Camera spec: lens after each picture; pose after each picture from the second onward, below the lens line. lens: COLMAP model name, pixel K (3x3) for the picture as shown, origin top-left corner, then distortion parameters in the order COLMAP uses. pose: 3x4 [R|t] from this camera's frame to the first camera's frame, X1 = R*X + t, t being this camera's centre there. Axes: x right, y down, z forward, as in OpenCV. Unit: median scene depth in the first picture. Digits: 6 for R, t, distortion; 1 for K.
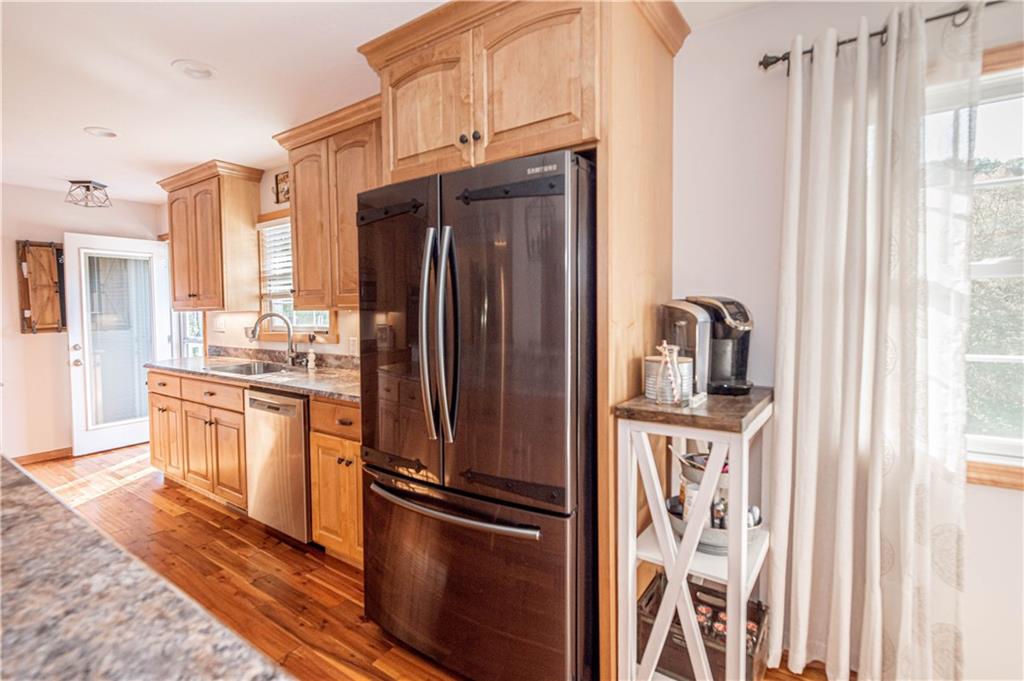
lens RADIAL K [[490.4, 0, 513.6], [0, 490.4, 329.2], [0, 0, 1]] dist [-0.001129, -0.000253]
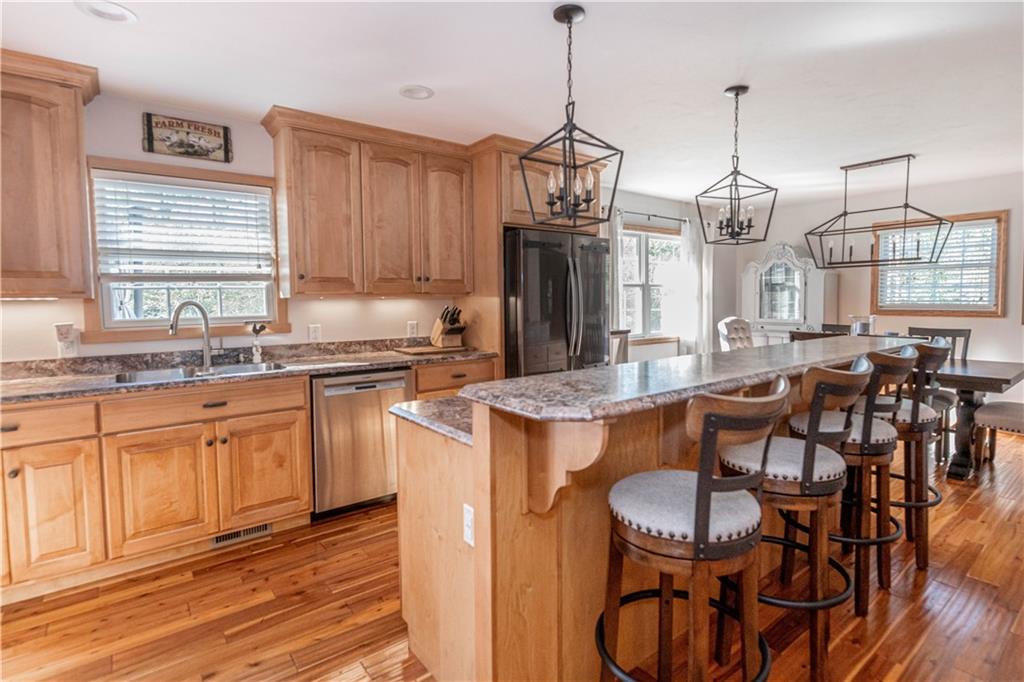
lens RADIAL K [[490.4, 0, 513.6], [0, 490.4, 329.7], [0, 0, 1]] dist [-0.001129, -0.000253]
pose [[0.305930, -0.057372, 0.950324, -1.138372], [0.044884, 0.997942, 0.045798, -0.000827], [-0.950995, 0.028644, 0.307876, 0.290415]]
